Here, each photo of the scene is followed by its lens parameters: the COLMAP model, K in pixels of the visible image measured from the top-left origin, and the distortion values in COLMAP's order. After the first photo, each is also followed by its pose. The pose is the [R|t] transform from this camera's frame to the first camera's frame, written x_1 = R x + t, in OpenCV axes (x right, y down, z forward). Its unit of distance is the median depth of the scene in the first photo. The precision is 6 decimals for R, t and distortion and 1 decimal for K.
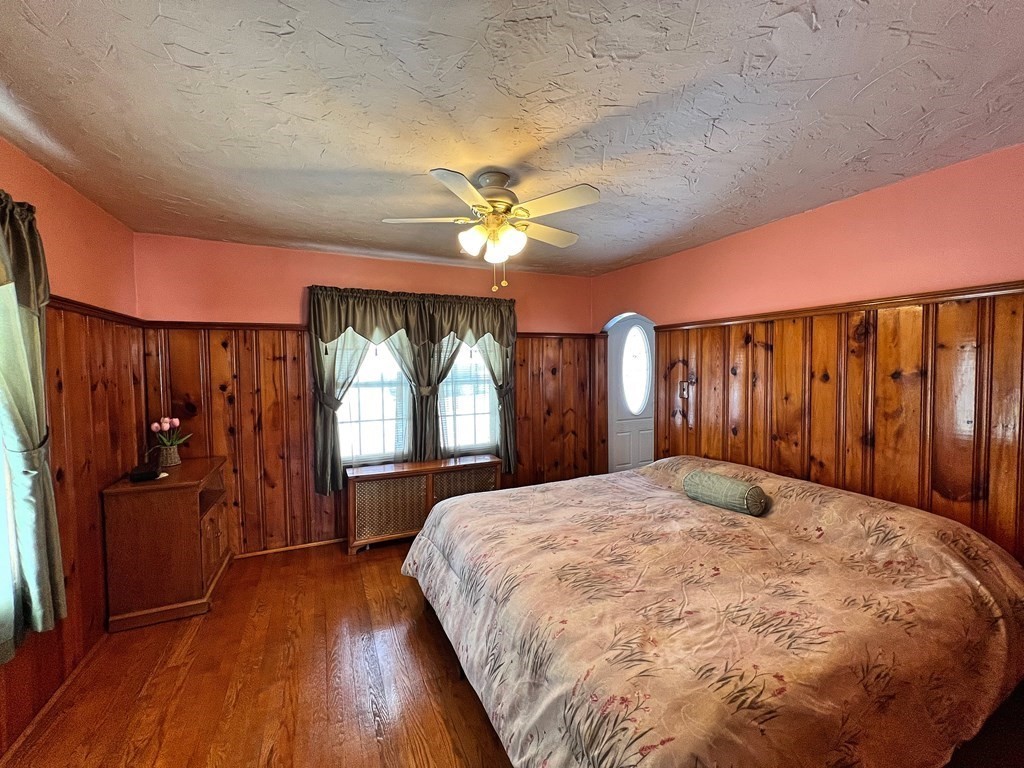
lens RADIAL K [[409.7, 0, 510.3], [0, 409.7, 381.1], [0, 0, 1]] dist [-0.001645, -0.000045]
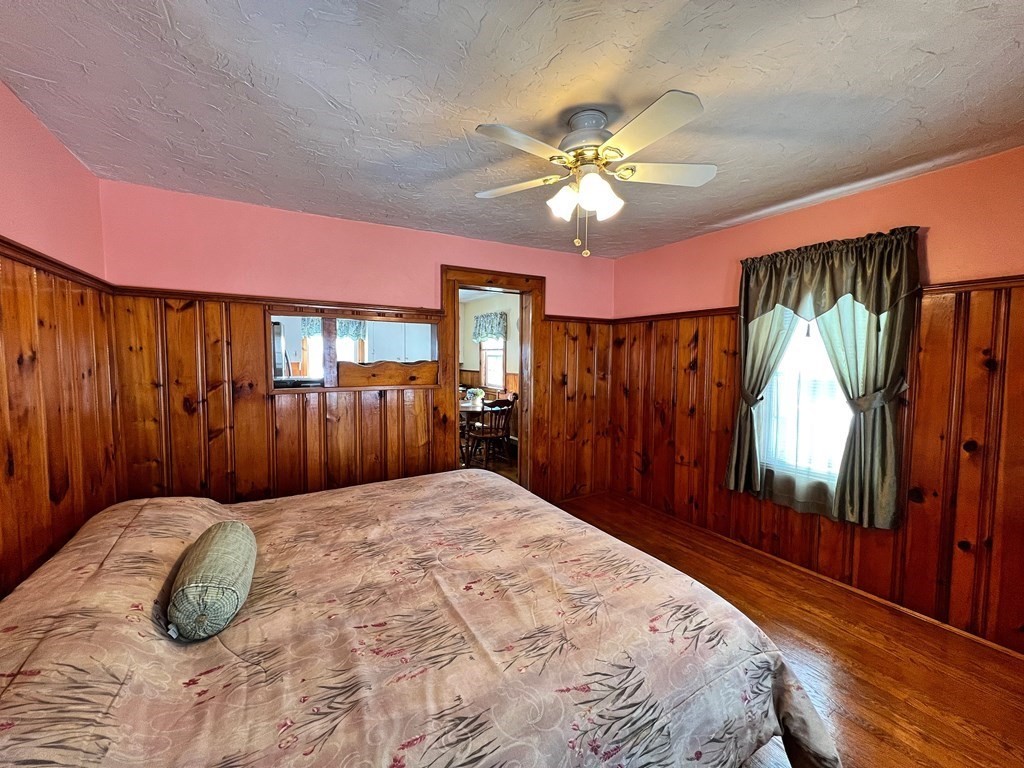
lens RADIAL K [[409.7, 0, 510.3], [0, 409.7, 381.1], [0, 0, 1]] dist [-0.001645, -0.000045]
pose [[-0.995513, 0.011633, -0.093912, 0.145874], [0.002665, 0.995469, 0.095054, -0.031946], [0.094592, 0.094377, -0.991032, 1.350100]]
